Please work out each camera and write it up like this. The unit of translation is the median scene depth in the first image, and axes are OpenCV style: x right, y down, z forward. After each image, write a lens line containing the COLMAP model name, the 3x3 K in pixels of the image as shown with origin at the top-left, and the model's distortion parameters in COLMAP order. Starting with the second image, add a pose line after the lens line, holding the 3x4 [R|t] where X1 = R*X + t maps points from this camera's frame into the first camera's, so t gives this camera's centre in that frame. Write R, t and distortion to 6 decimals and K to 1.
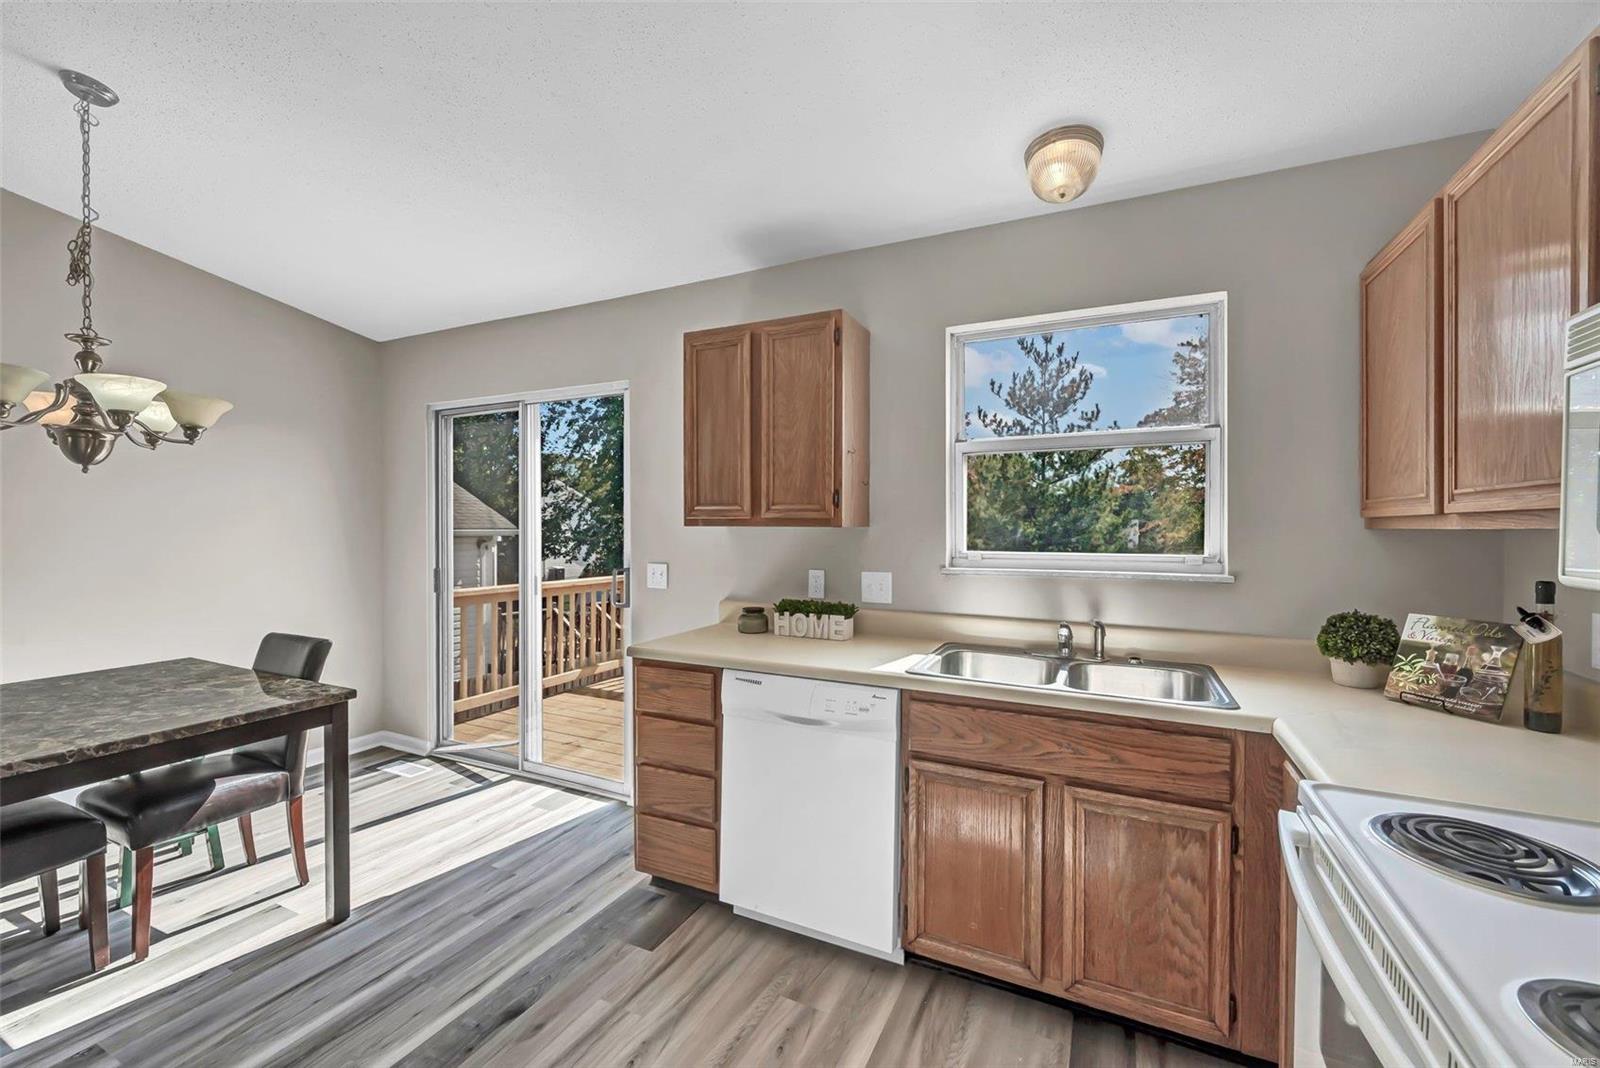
lens RADIAL K [[653.9, 0, 797.7], [0, 653.9, 529.8], [0, 0, 1]] dist [-0.000302, -0.000062]
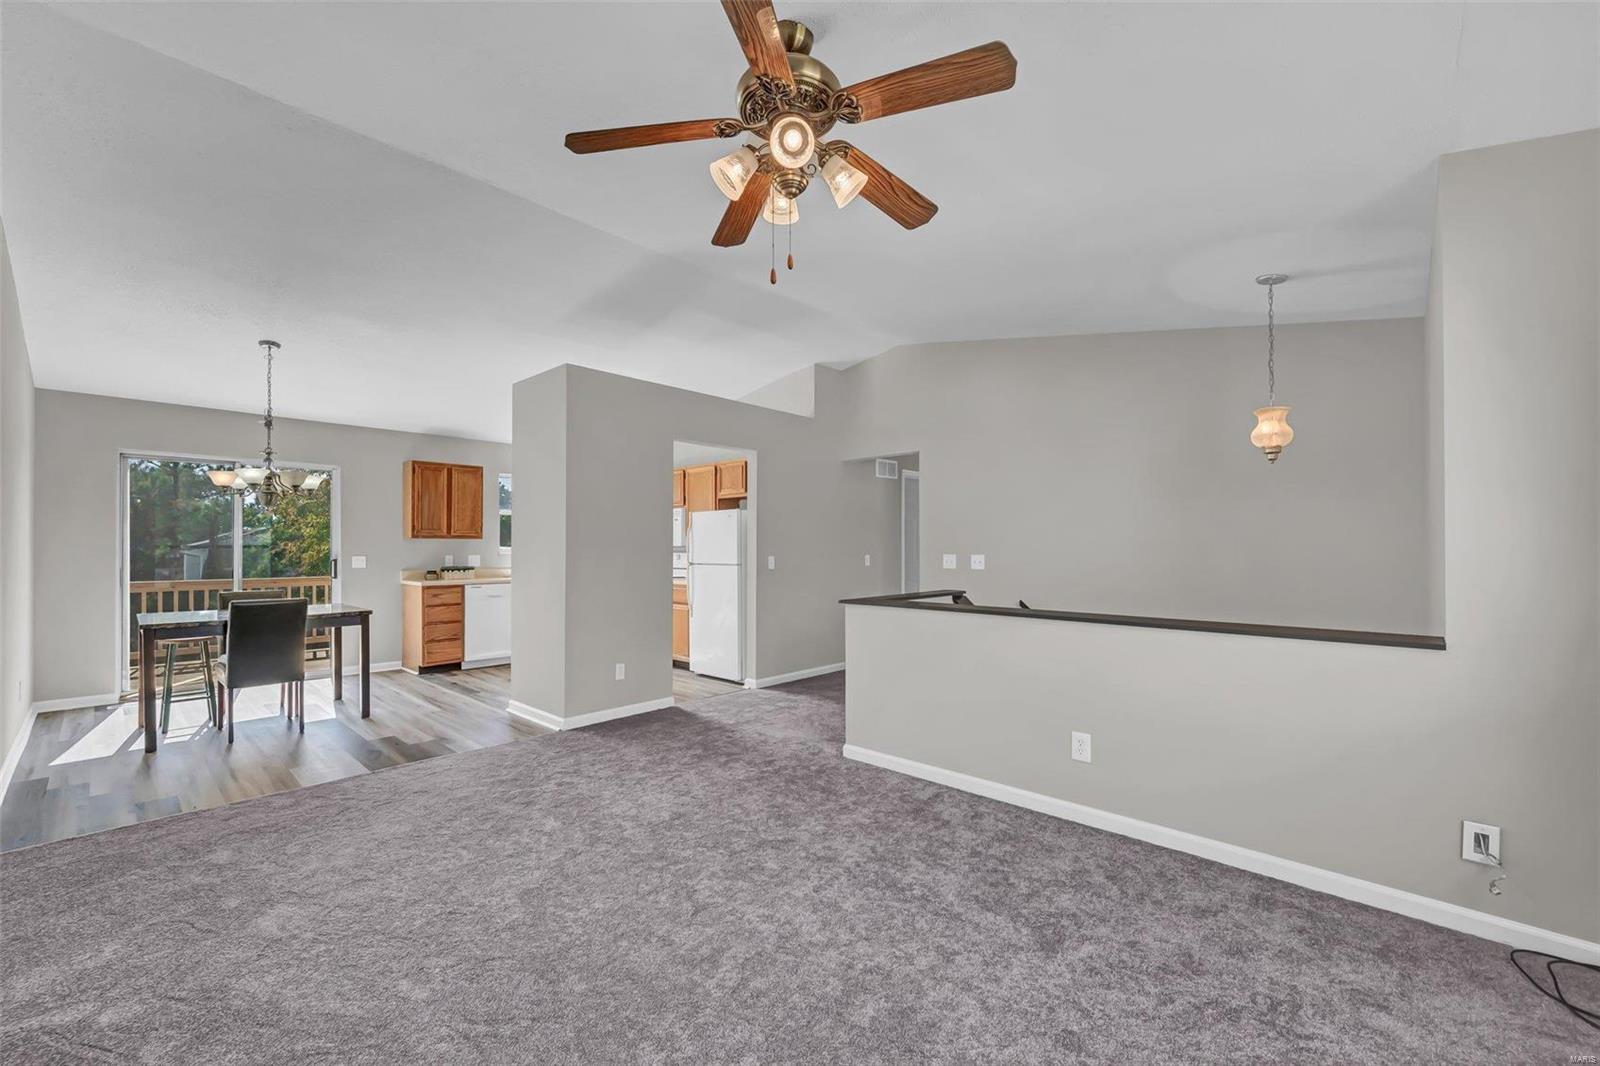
lens RADIAL K [[651.6, 0, 797.0], [0, 651.6, 542.1], [0, 0, 1]] dist [0.000351, 0.000286]
pose [[0.289391, 0.007060, 0.957185, -2.529670], [0.009641, 0.999901, -0.010290, 0.059270], [-0.957162, 0.012206, 0.289294, -1.328915]]
